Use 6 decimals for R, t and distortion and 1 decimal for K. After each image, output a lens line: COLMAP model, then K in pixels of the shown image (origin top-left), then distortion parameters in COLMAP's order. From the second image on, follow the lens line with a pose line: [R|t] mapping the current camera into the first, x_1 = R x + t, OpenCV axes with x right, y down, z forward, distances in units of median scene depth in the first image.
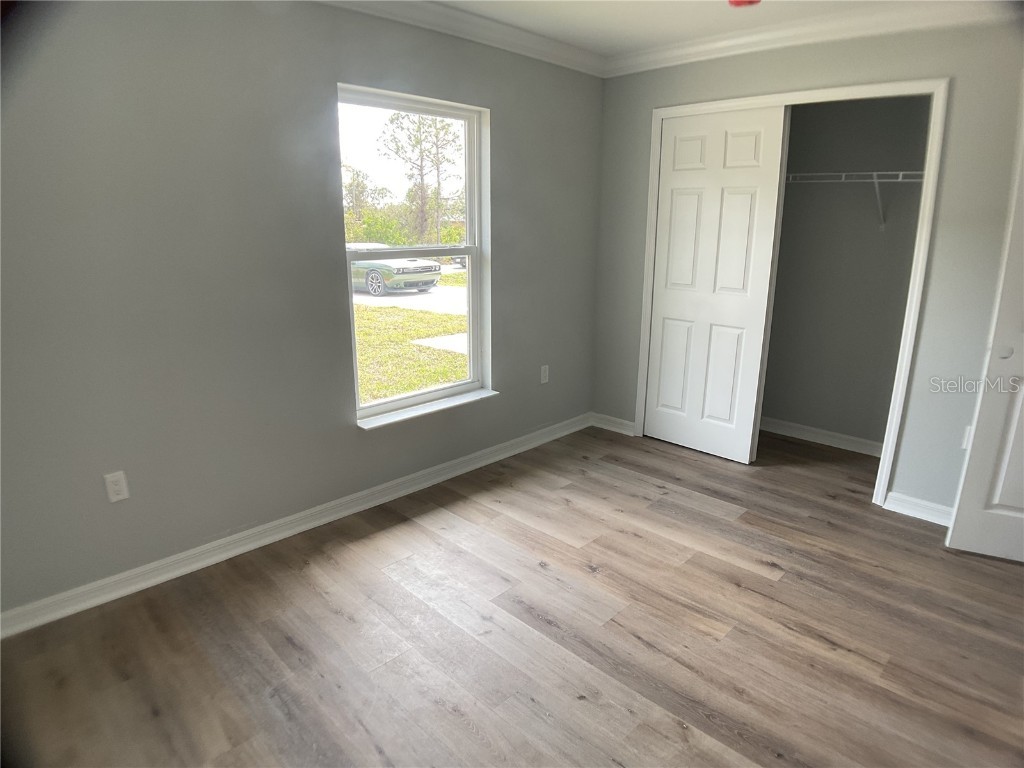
lens RADIAL K [[588.5, 0, 507.6], [0, 588.5, 381.5], [0, 0, 1]] dist [-0.077109, -0.012013]
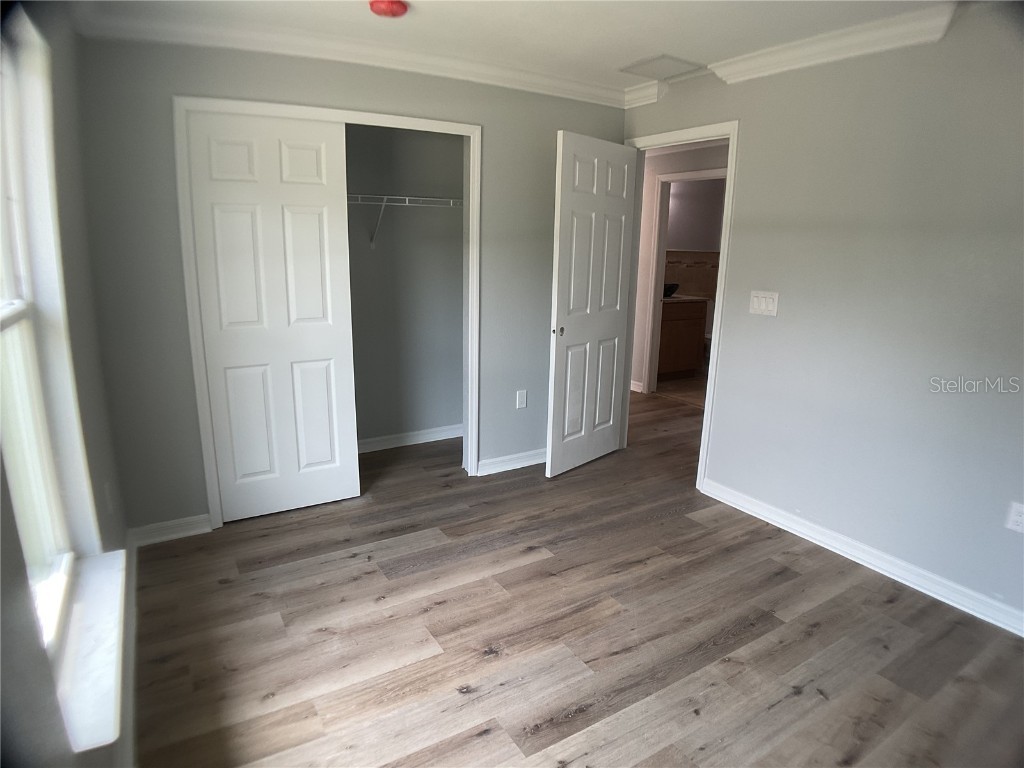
lens RADIAL K [[588.5, 0, 507.6], [0, 588.5, 381.5], [0, 0, 1]] dist [-0.077109, -0.012013]
pose [[0.238093, -0.217254, 0.946632, -0.556783], [0.238511, 0.957894, 0.159850, -0.186927], [-0.941501, 0.187723, 0.279885, 0.650457]]
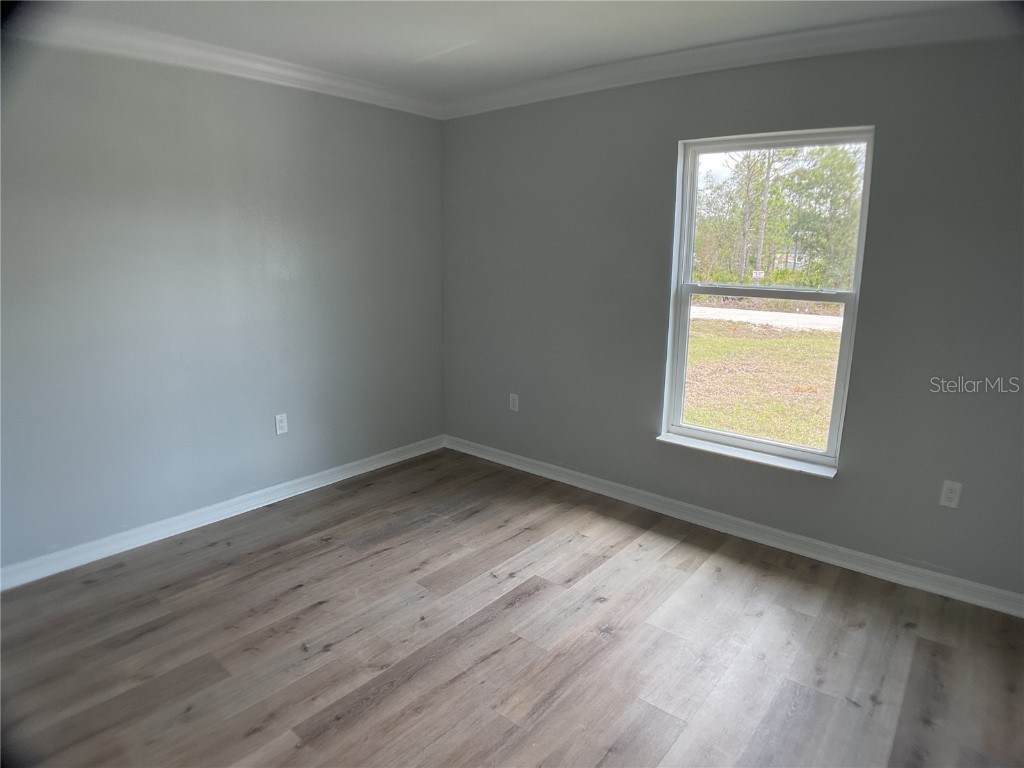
lens RADIAL K [[588.5, 0, 507.6], [0, 588.5, 381.5], [0, 0, 1]] dist [-0.077109, -0.012013]
pose [[0.090937, 0.209639, -0.973541, 0.921865], [-0.268666, 0.946508, 0.178722, -0.169186], [0.958931, 0.245304, 0.142395, 0.610766]]
